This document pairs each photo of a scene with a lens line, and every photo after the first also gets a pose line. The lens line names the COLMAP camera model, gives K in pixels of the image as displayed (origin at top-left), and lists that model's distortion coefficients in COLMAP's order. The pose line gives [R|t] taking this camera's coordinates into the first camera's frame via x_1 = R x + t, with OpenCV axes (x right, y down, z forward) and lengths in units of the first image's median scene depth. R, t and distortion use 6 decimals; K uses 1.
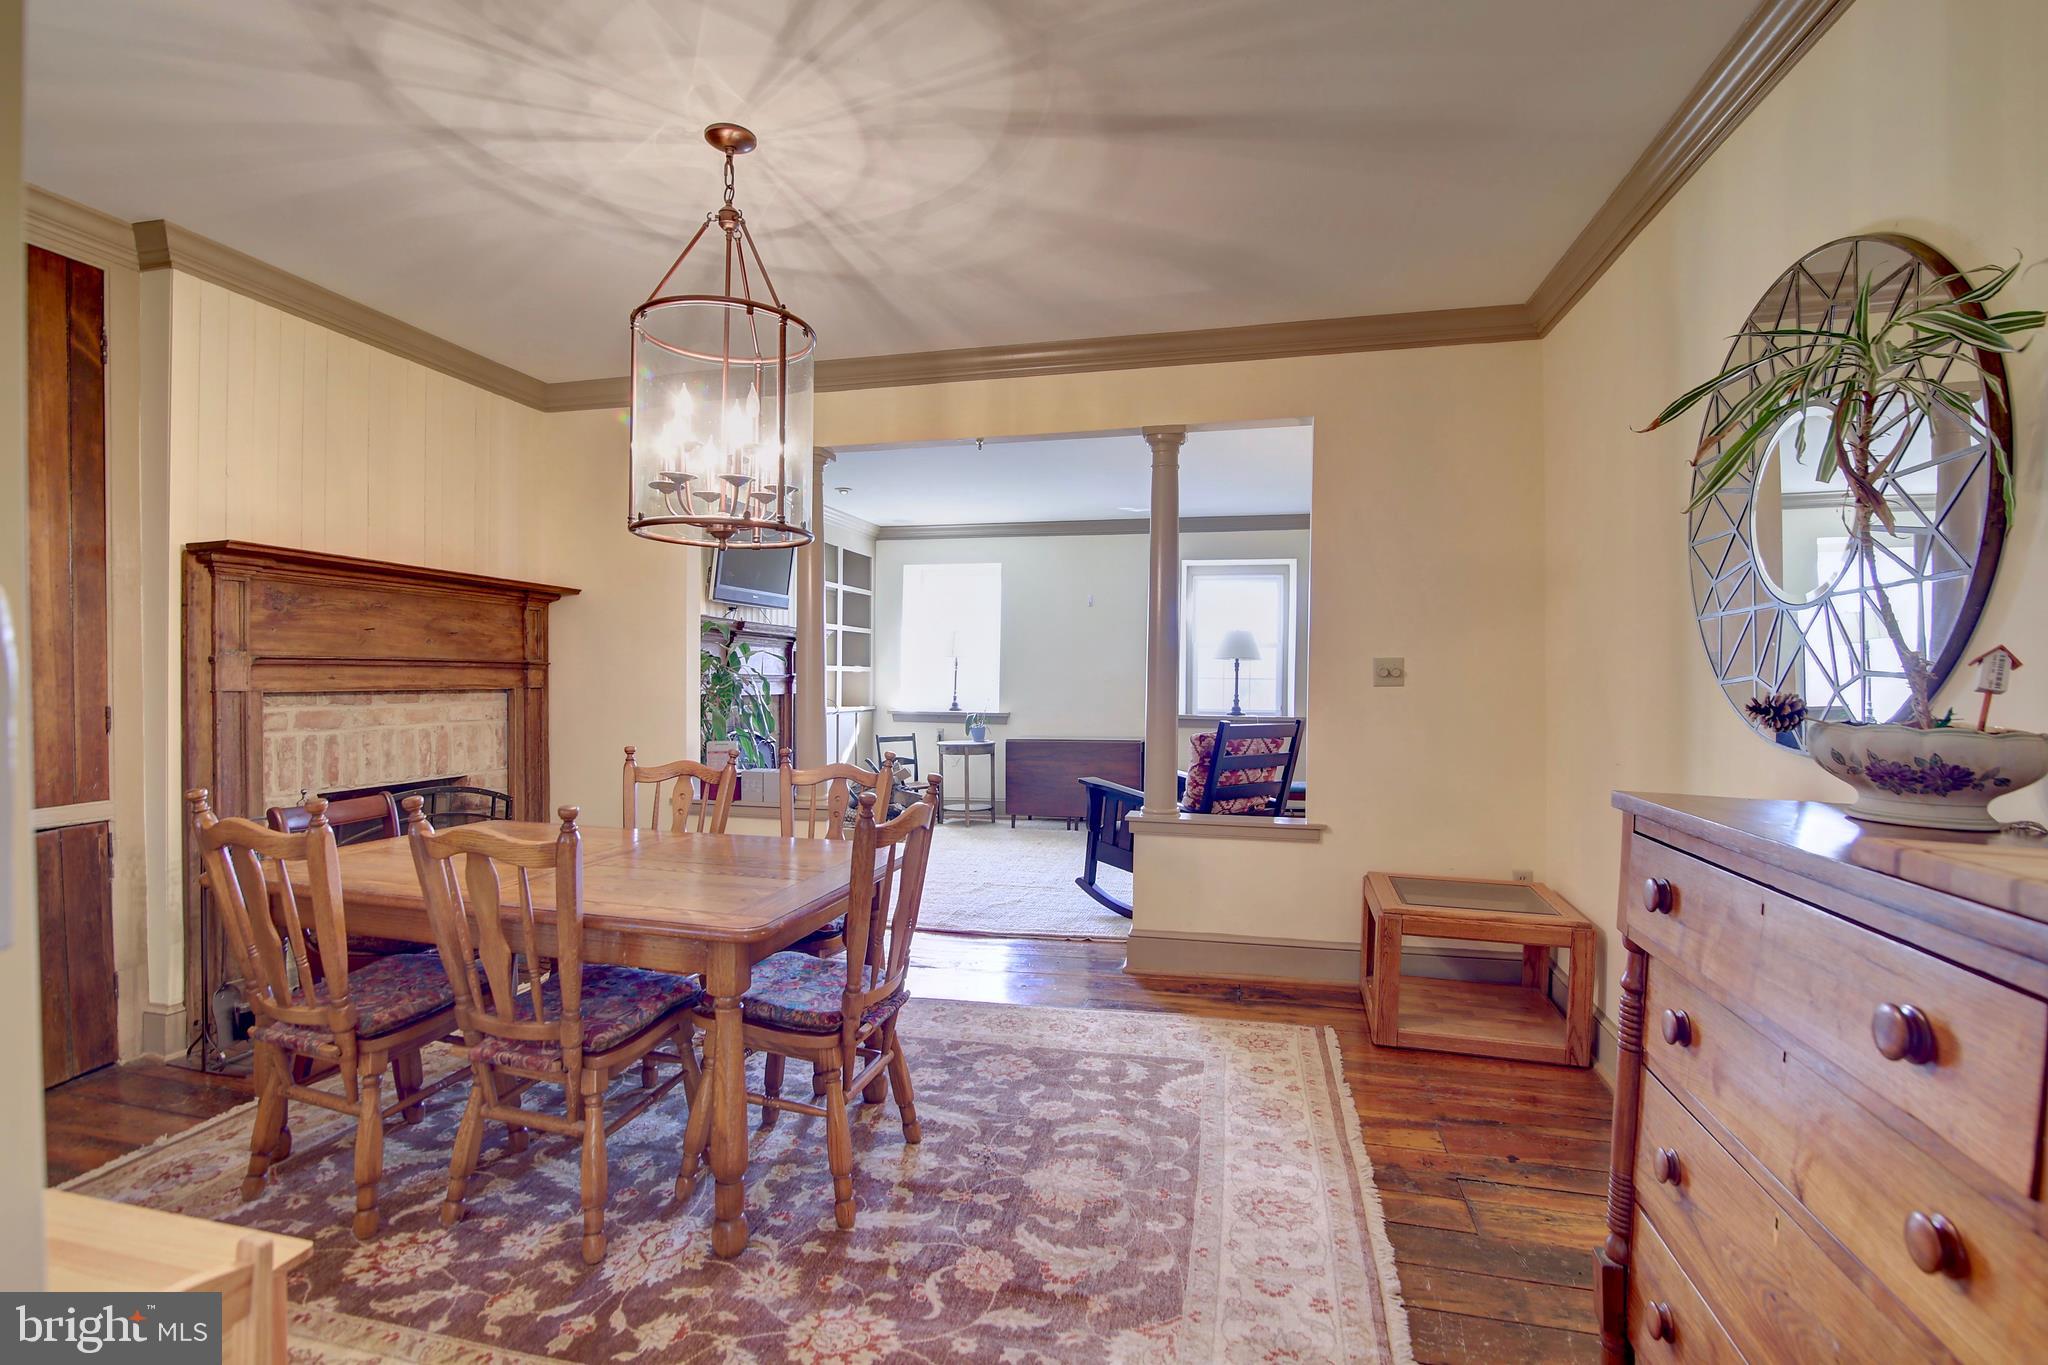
lens RADIAL K [[939.3, 0, 1024.8], [0, 939.3, 687.3], [0, 0, 1]] dist [-0.019866, 0.000920]
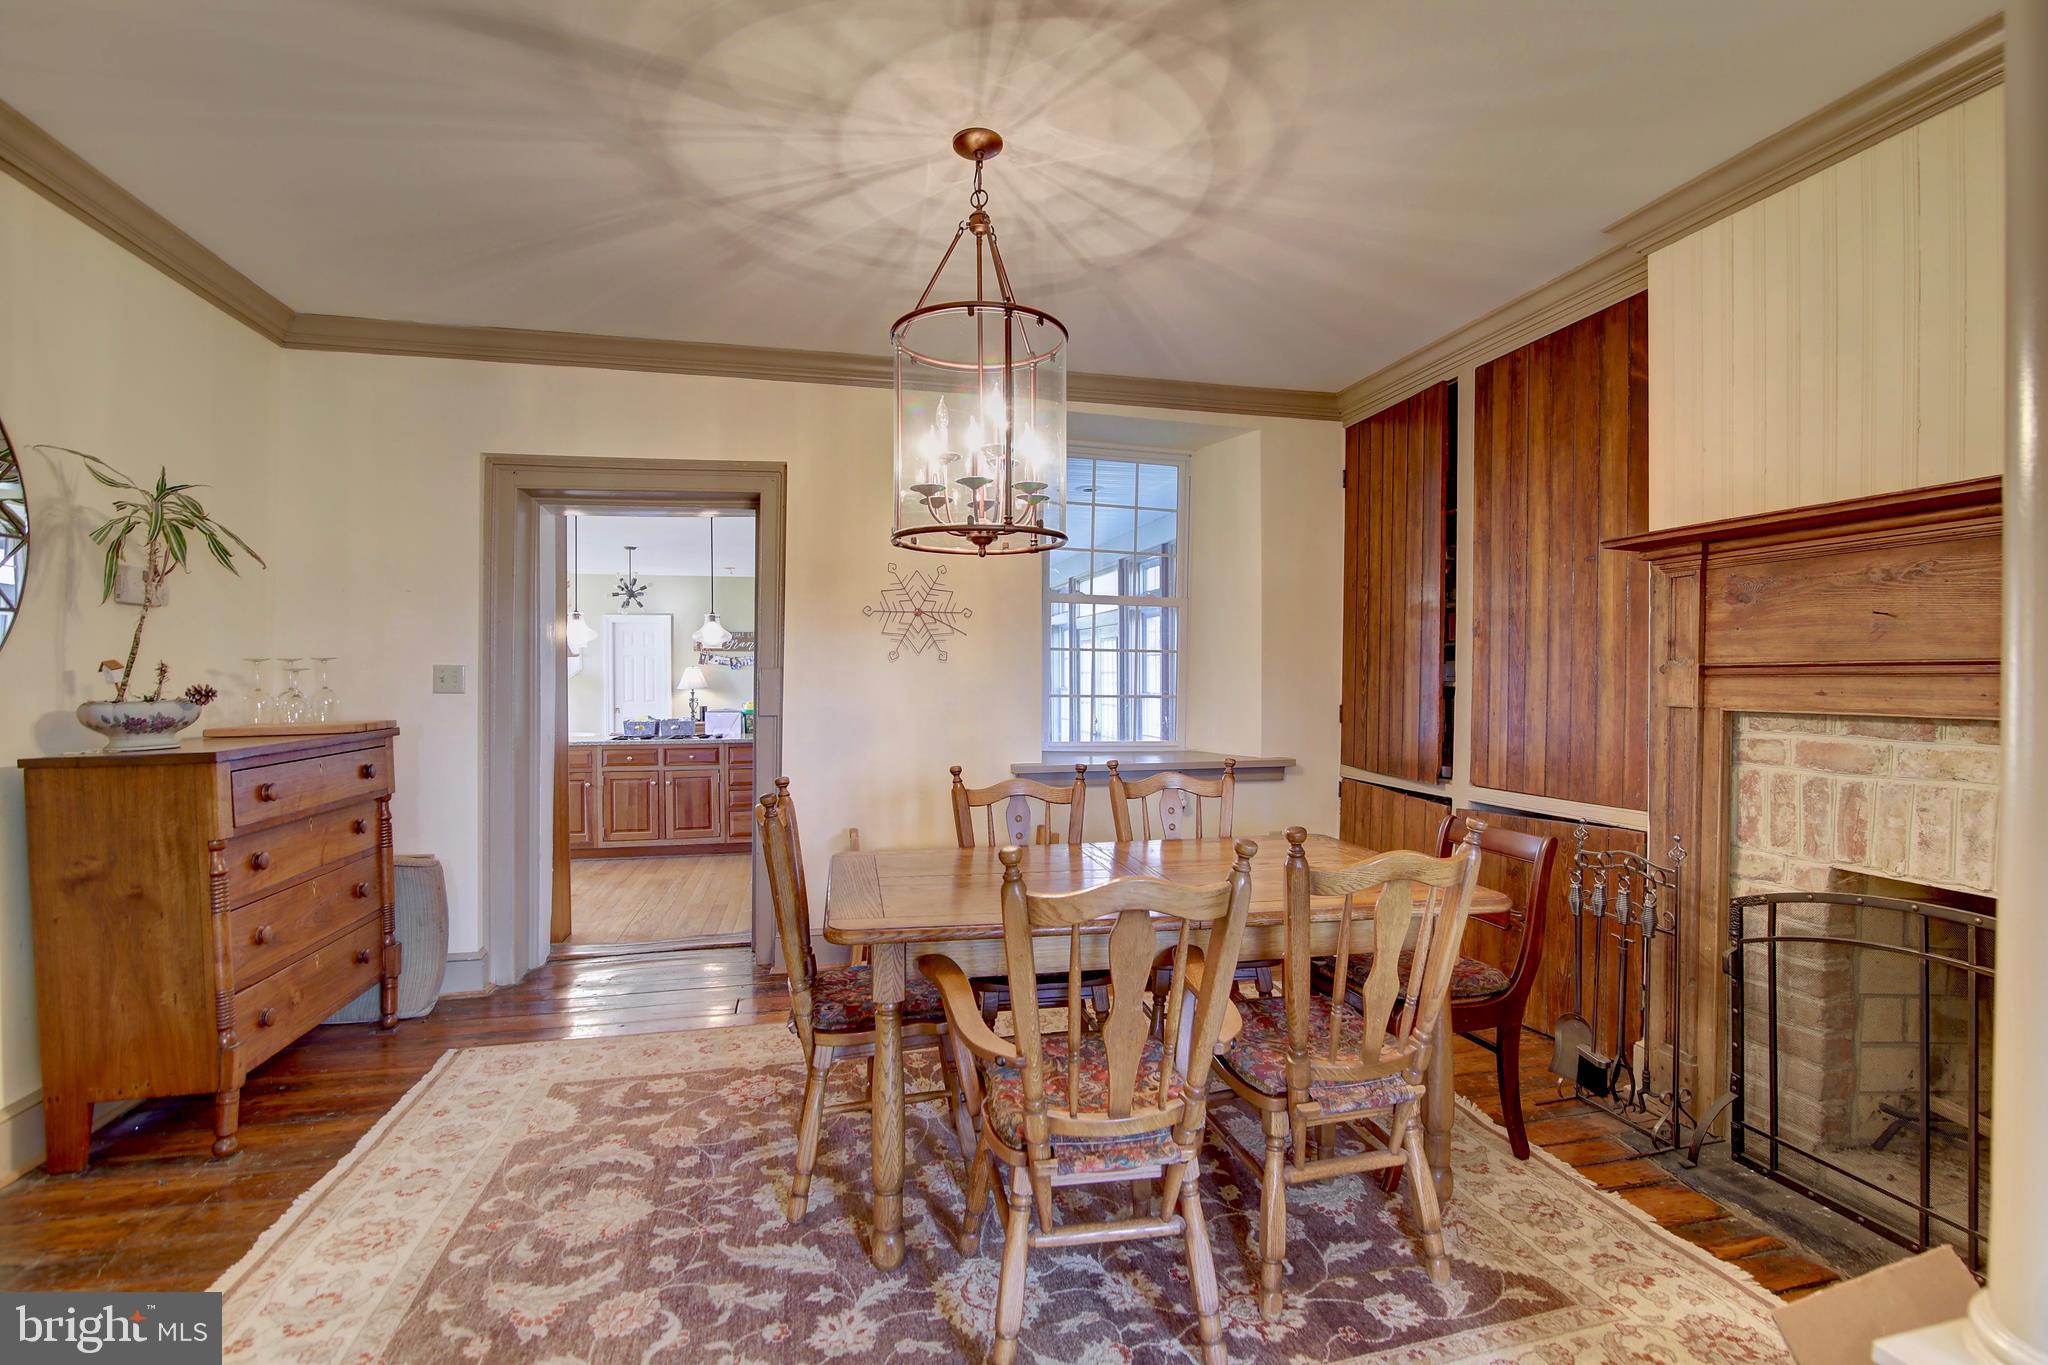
lens RADIAL K [[939.3, 0, 1024.8], [0, 939.3, 687.3], [0, 0, 1]] dist [-0.019866, 0.000920]
pose [[-0.896978, -0.004705, -0.442050, 0.060783], [-0.014105, 0.999739, 0.017980, -0.020818], [0.441850, 0.022362, -0.896810, 1.512165]]
